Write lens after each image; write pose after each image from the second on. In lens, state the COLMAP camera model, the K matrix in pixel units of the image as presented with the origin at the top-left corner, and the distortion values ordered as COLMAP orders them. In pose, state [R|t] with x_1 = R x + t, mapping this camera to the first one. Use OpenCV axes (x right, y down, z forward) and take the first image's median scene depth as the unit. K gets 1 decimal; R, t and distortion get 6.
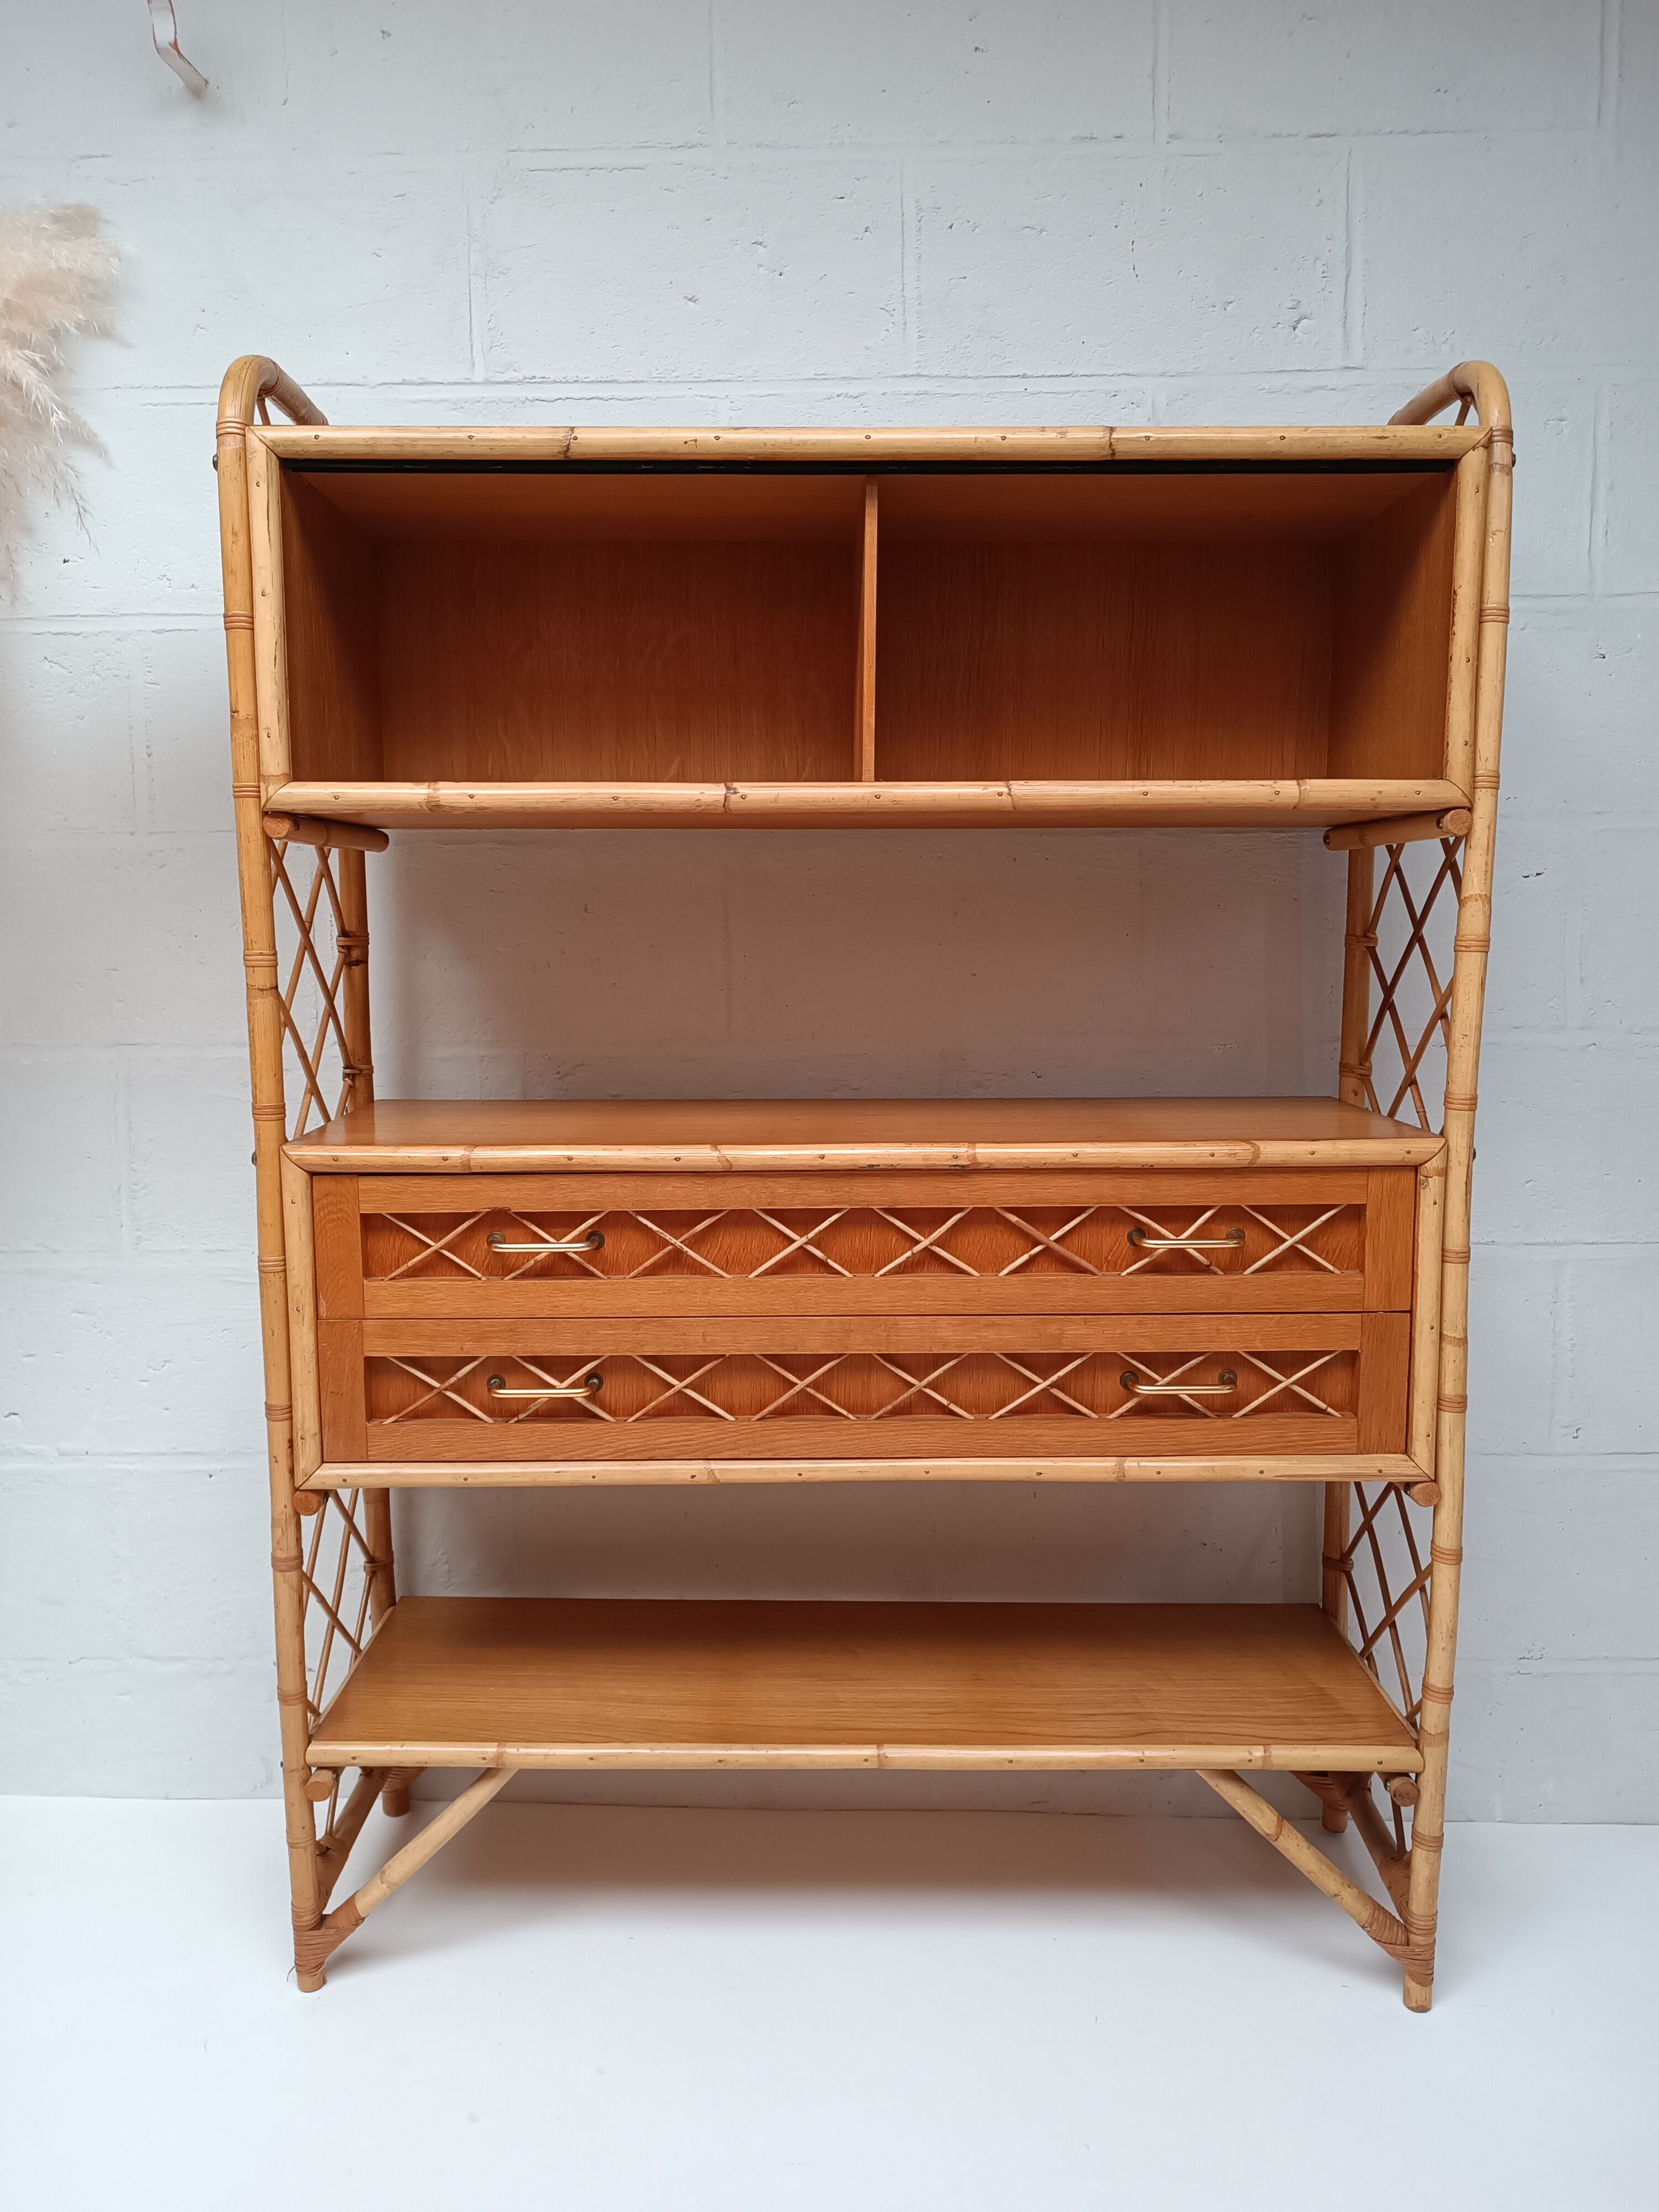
lens RADIAL K [[1595.5, 0, 829.3], [0, 1595.5, 1105.6], [0, 0, 1]] dist [0.021864, -0.026801]
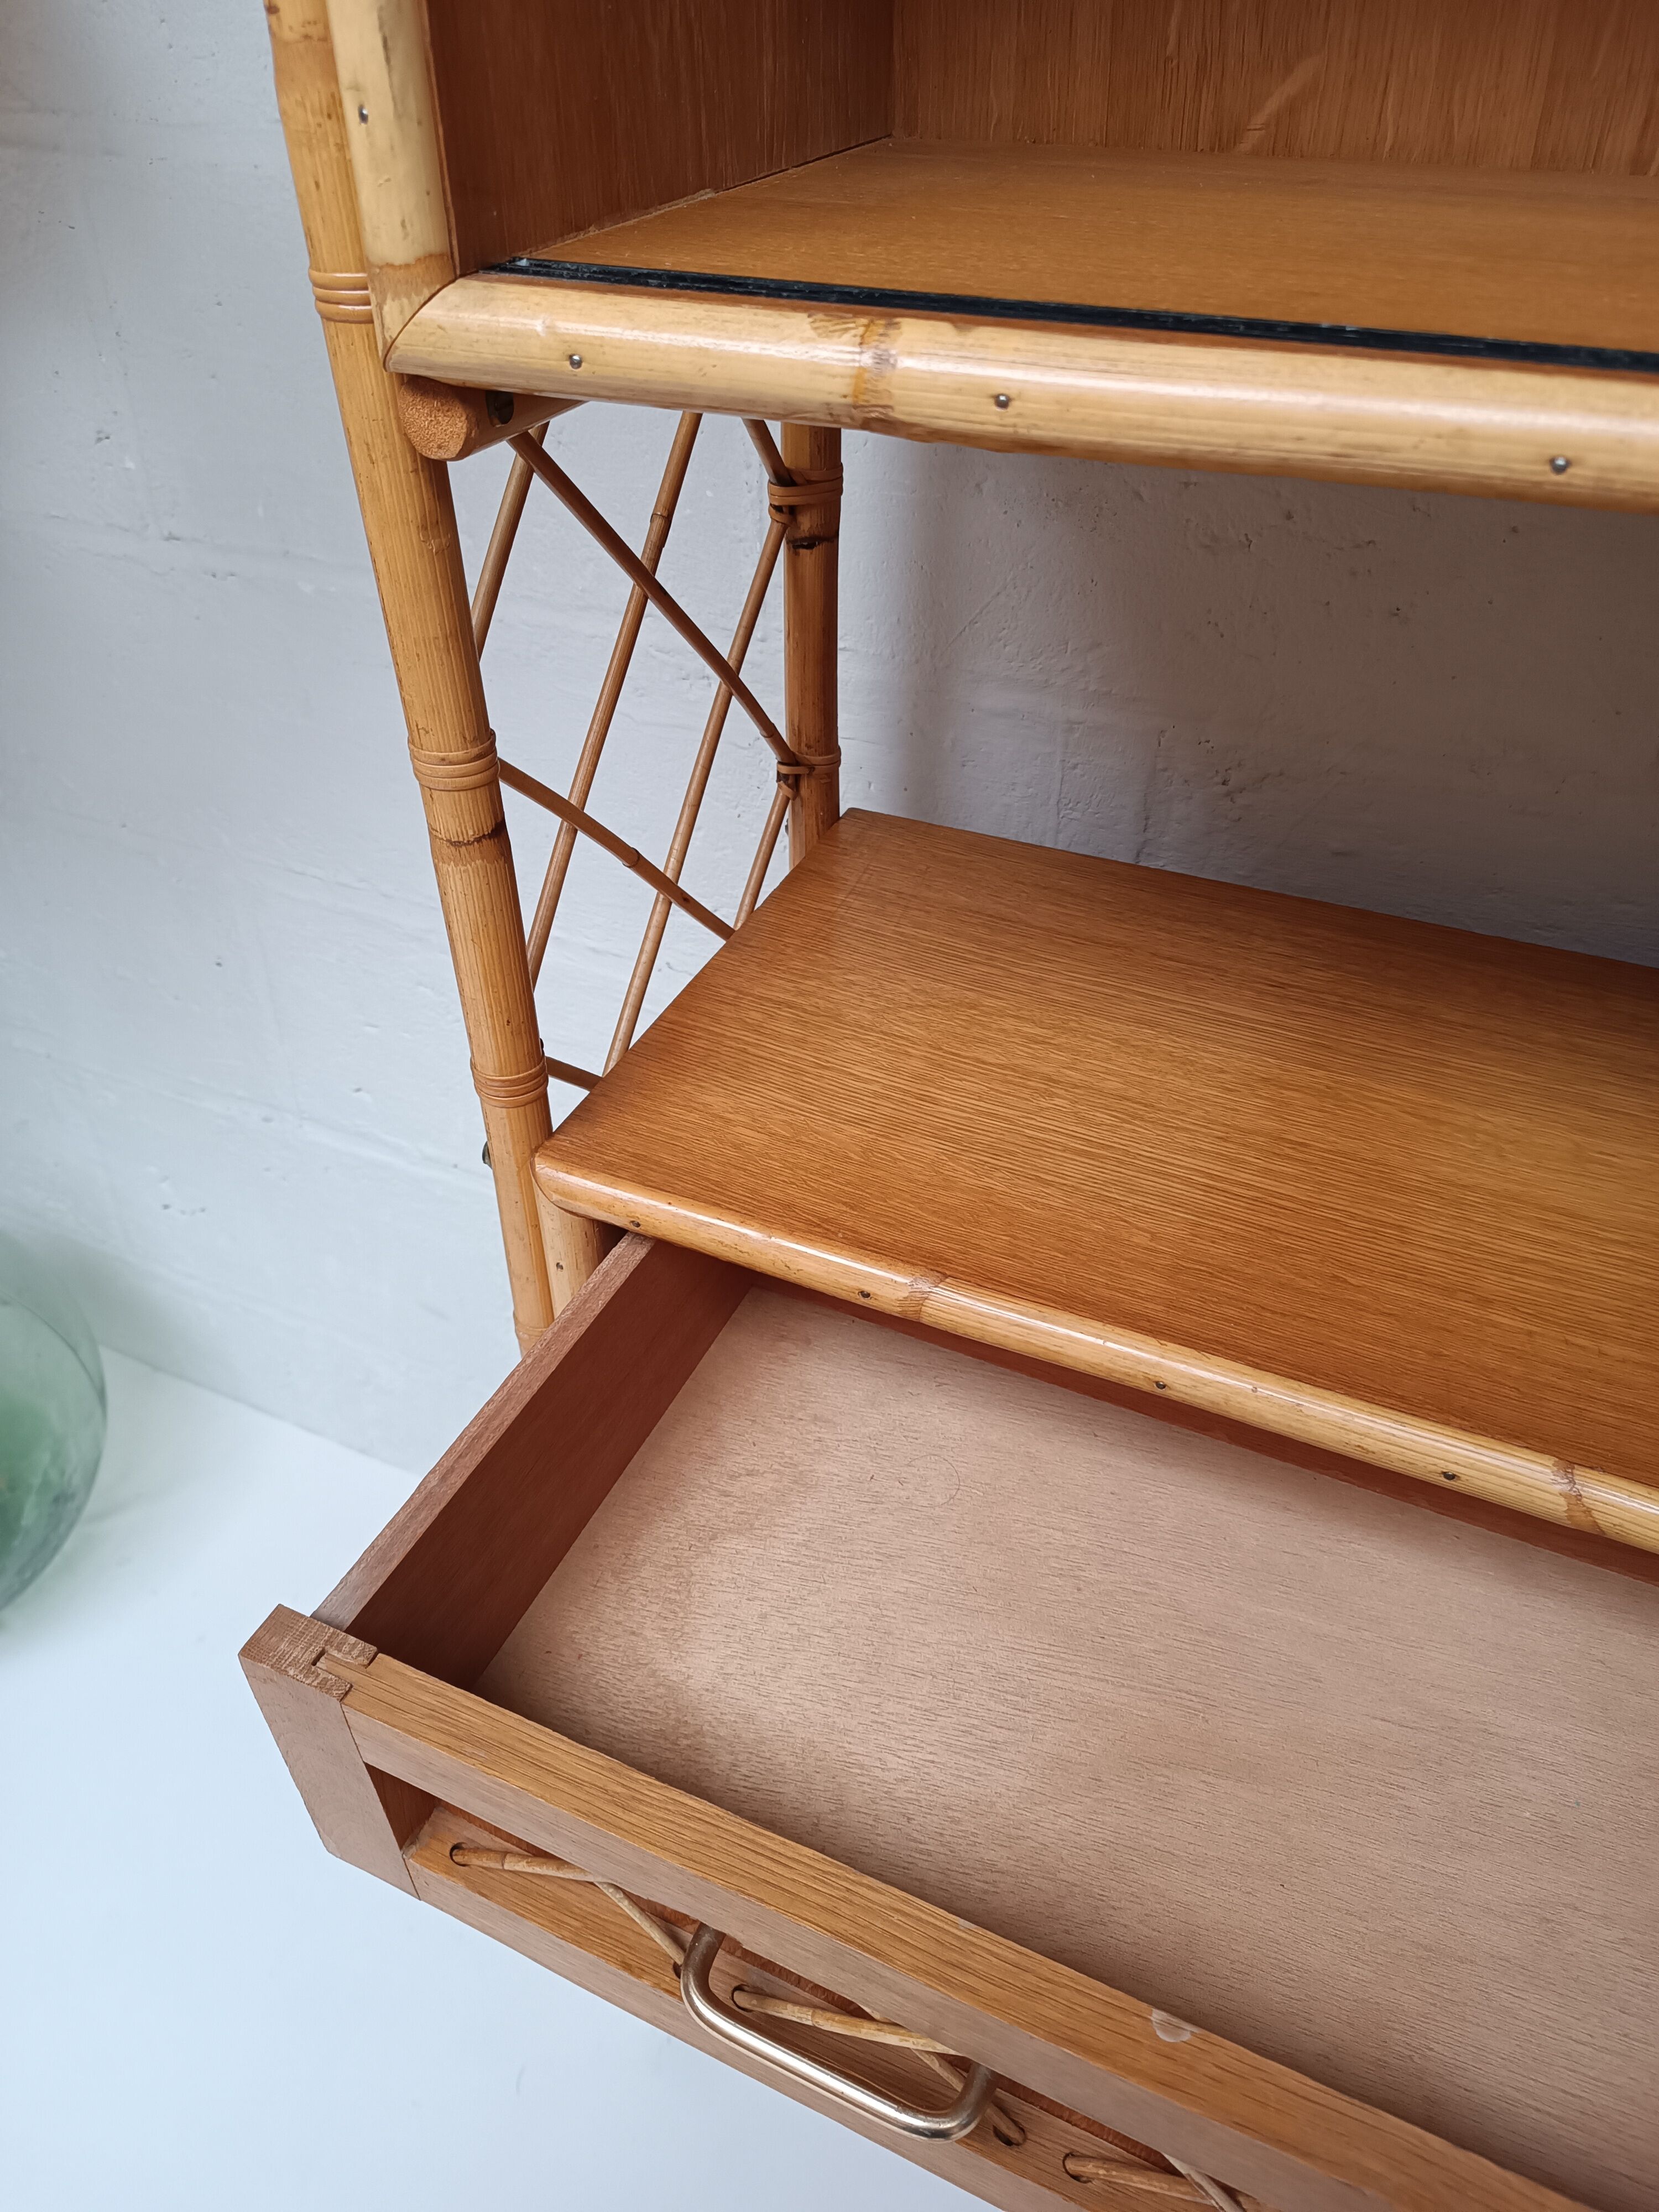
lens RADIAL K [[1595.5, 0, 819.5], [0, 1595.5, 1102.4], [0, 0, 1]] dist [0.021864, -0.026801]
pose [[0.909249, 0.250647, -0.332330, -0.114813], [-0.048591, 0.856837, 0.513292, -0.200193], [0.413408, -0.450562, 0.791257, 0.626245]]
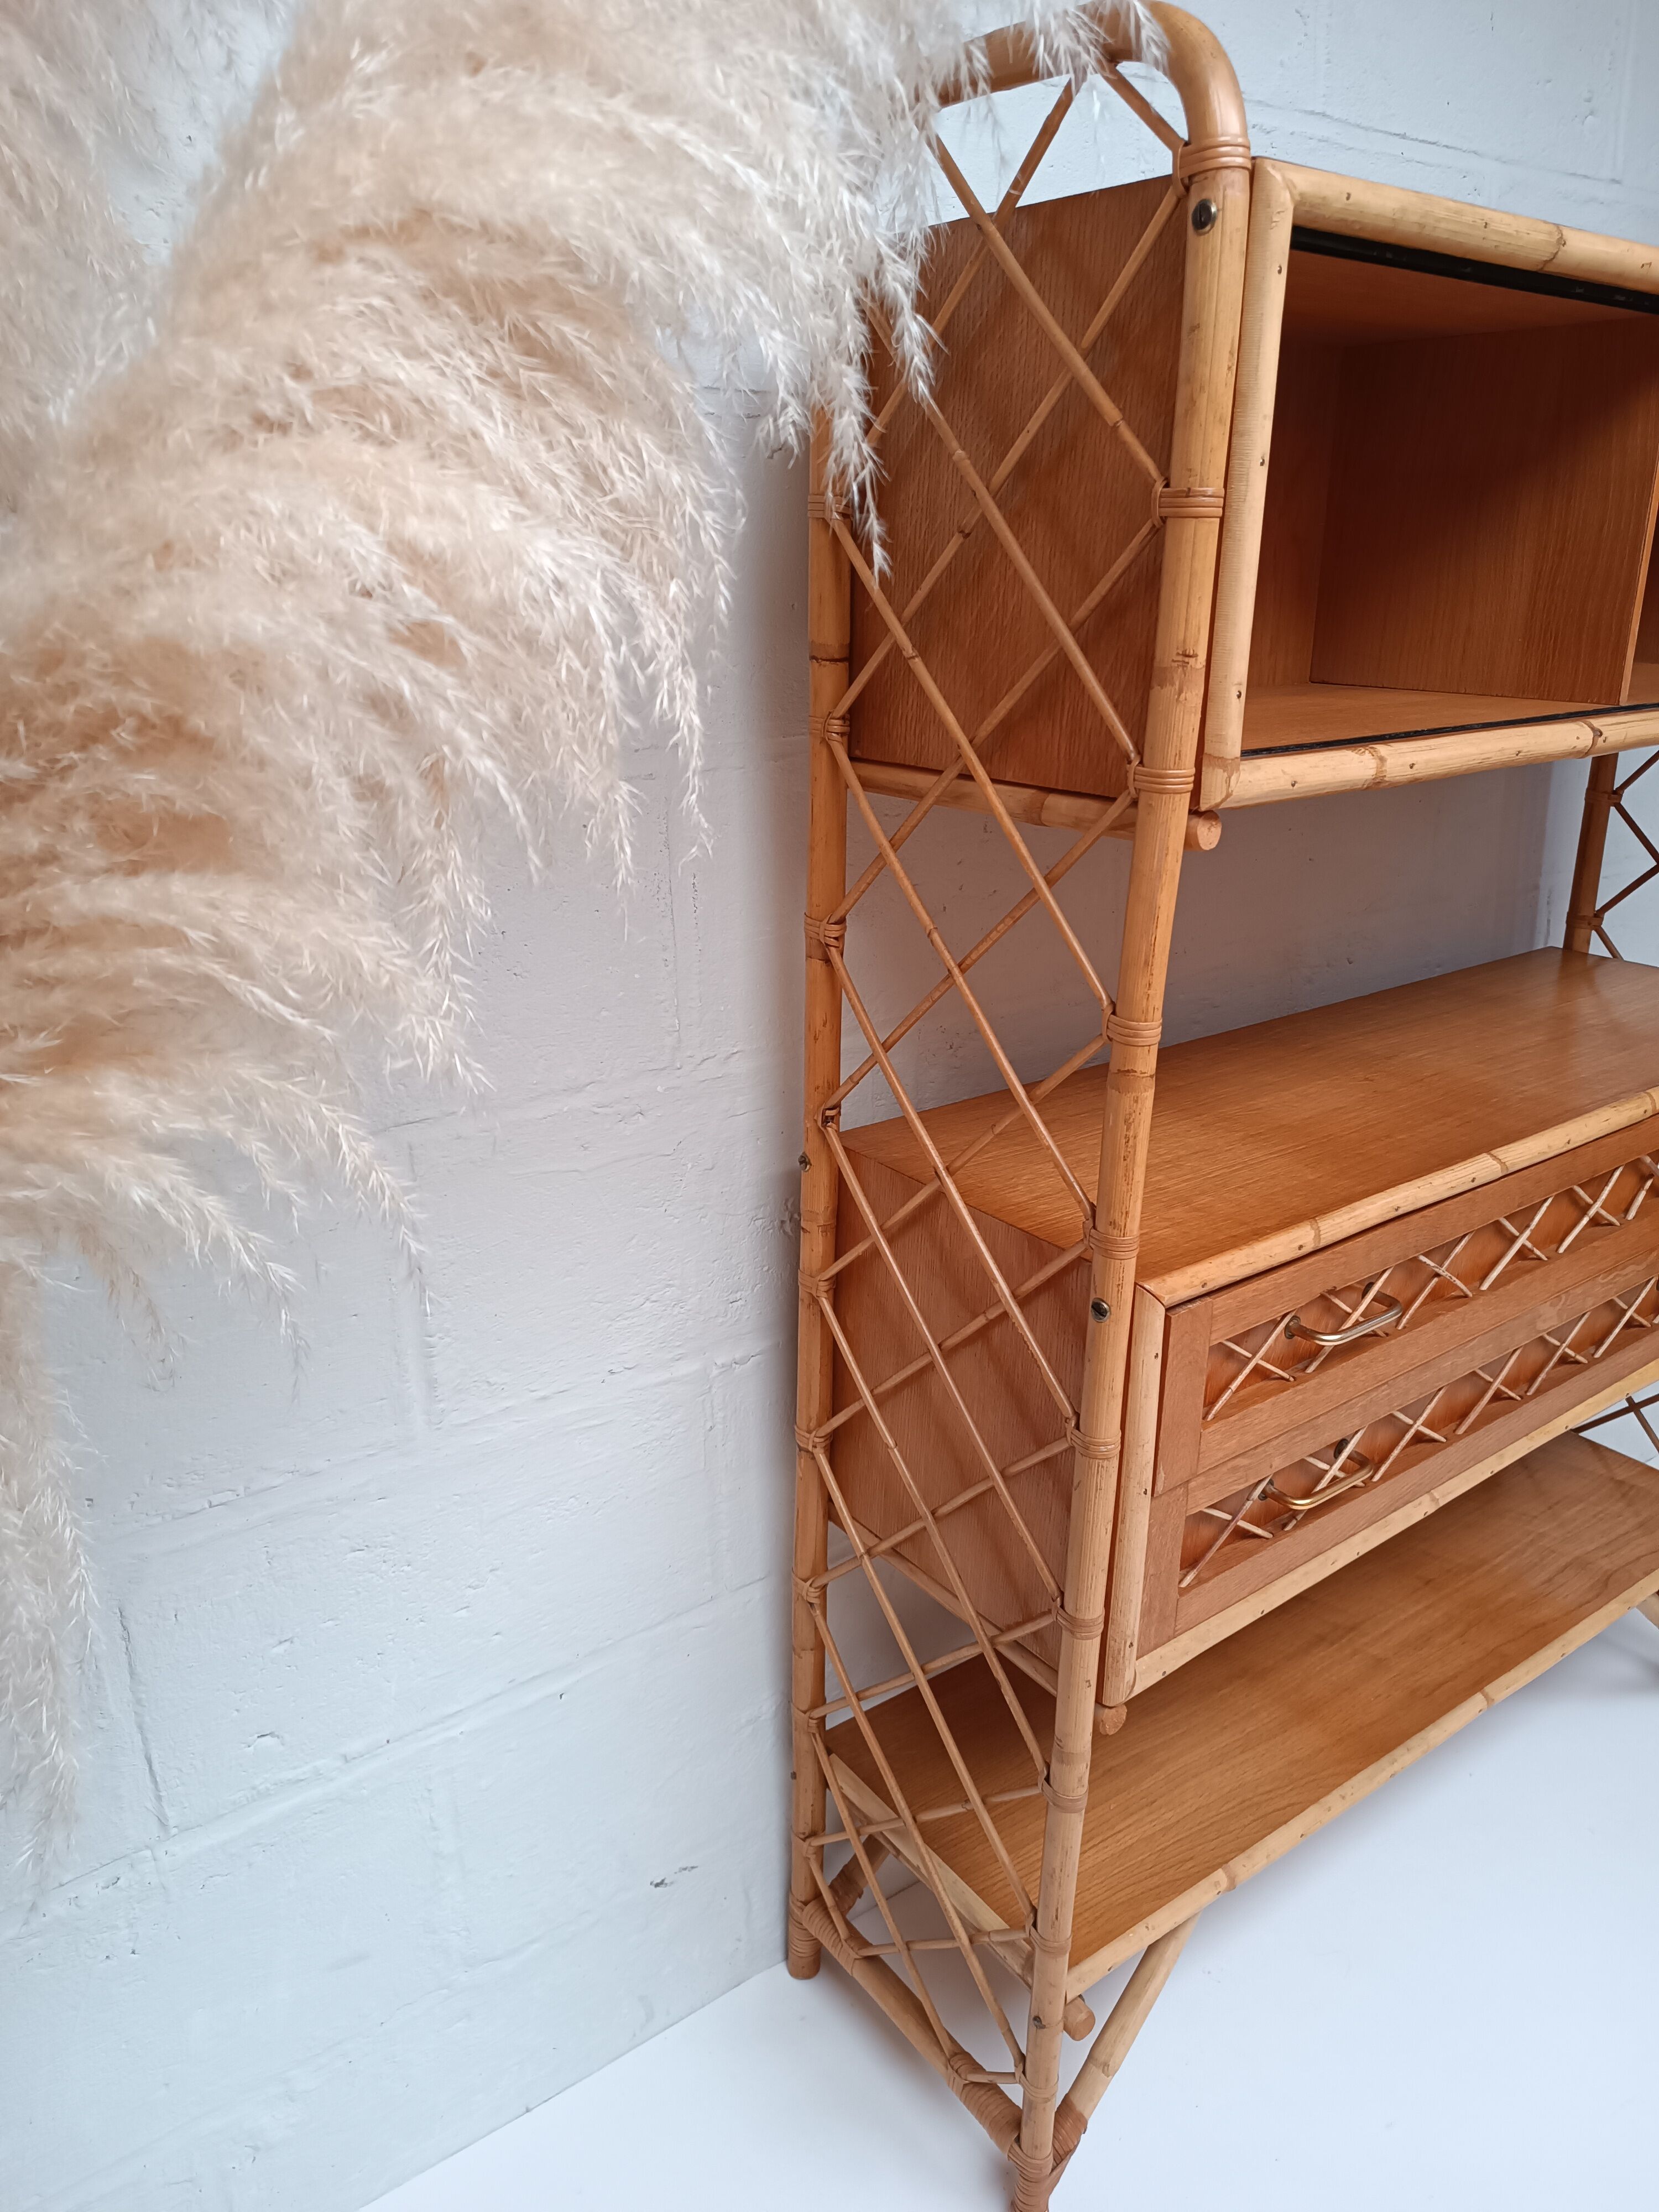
lens RADIAL K [[1595.5, 0, 826.0], [0, 1595.5, 1110.8], [0, 0, 1]] dist [0.021864, -0.026801]
pose [[0.798008, -0.196020, 0.569877, -0.758858], [0.071120, 0.969647, 0.233937, -0.200442], [-0.598435, -0.146154, 0.787727, 0.498887]]
